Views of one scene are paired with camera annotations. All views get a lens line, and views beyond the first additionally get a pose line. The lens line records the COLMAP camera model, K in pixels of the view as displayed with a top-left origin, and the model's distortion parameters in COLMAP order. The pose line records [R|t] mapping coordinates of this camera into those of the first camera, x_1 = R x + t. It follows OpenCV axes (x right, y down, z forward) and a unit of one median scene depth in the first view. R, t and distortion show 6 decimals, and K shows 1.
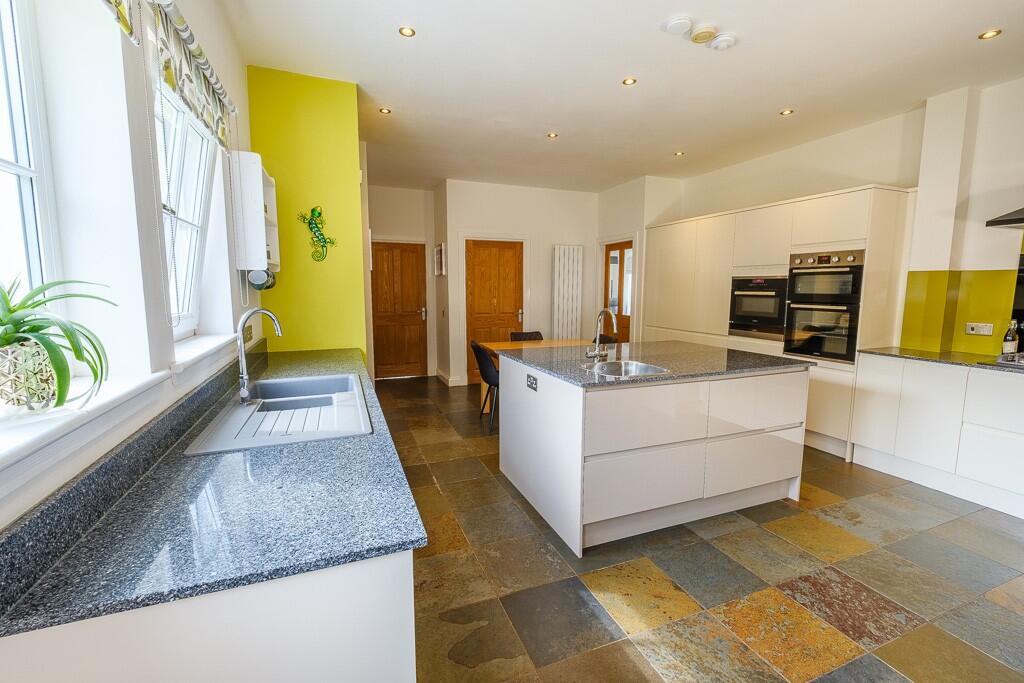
lens RADIAL K [[444.5, 0, 518.9], [0, 444.5, 336.7], [0, 0, 1]] dist [-0.003226, -0.001541]
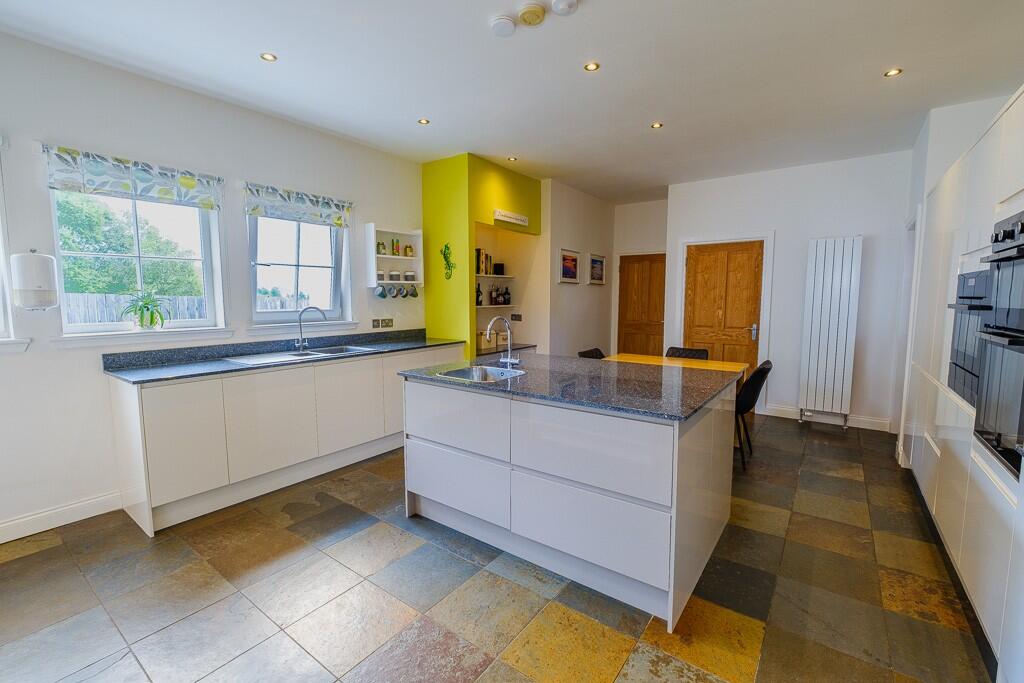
lens RADIAL K [[444.5, 0, 517.0], [0, 444.5, 340.4], [0, 0, 1]] dist [-0.003226, -0.001541]
pose [[0.522185, 0.079279, -0.849139, 0.509164], [-0.092475, 0.995063, 0.036035, -0.022908], [0.847804, 0.059707, 0.526938, 0.228562]]
